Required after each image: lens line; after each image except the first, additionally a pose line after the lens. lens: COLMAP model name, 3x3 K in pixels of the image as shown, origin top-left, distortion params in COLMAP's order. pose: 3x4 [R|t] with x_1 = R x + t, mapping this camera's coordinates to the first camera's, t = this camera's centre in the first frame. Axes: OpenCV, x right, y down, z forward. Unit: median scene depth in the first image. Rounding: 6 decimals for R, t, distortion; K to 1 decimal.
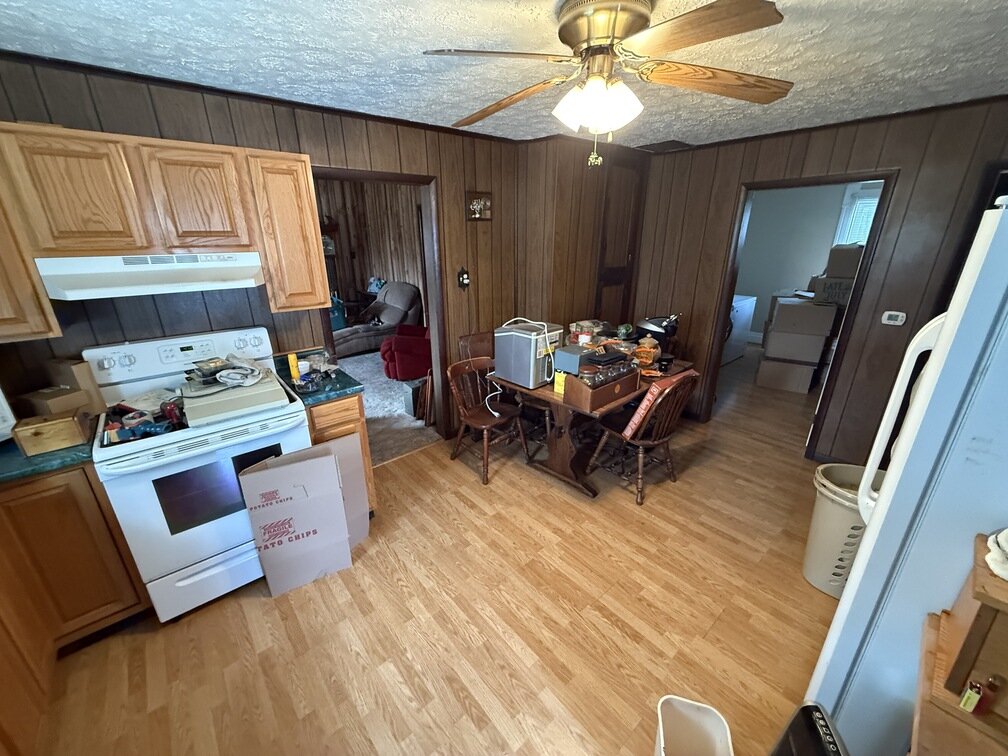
lens RADIAL K [[398.8, 0, 501.4], [0, 398.8, 376.3], [0, 0, 1]] dist [-0.000870, -0.000336]
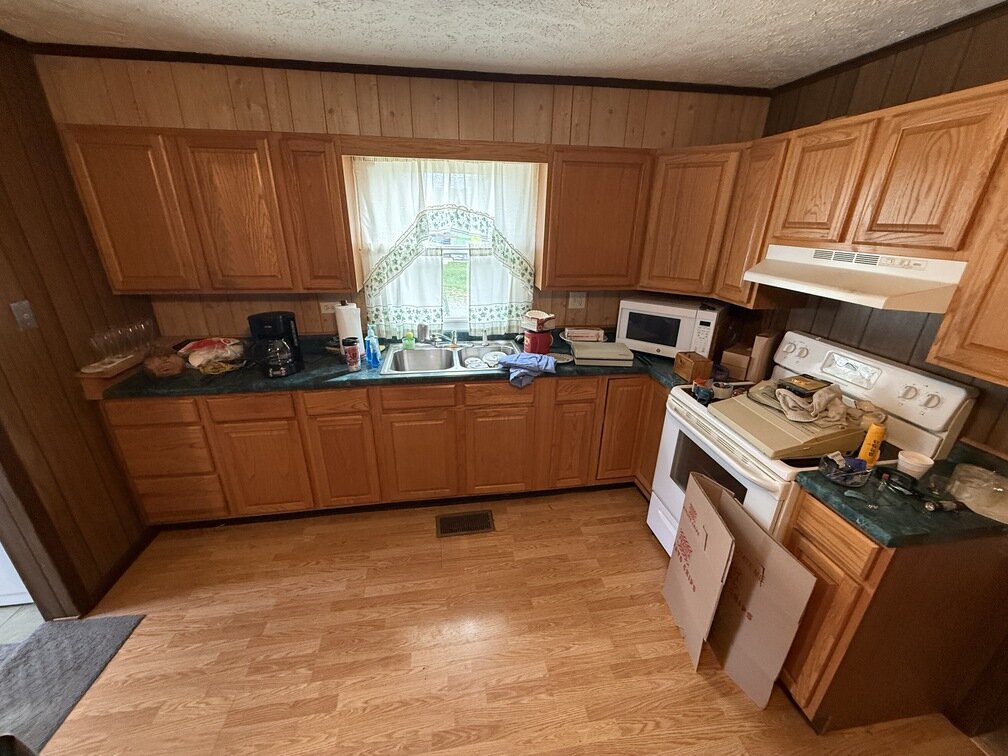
lens RADIAL K [[398.8, 0, 501.4], [0, 398.8, 376.3], [0, 0, 1]] dist [-0.000870, -0.000336]
pose [[-0.520652, 0.315197, -0.793456, 0.297856], [-0.301582, 0.801547, 0.516304, -0.310142], [0.798730, 0.508107, -0.322269, 0.827528]]
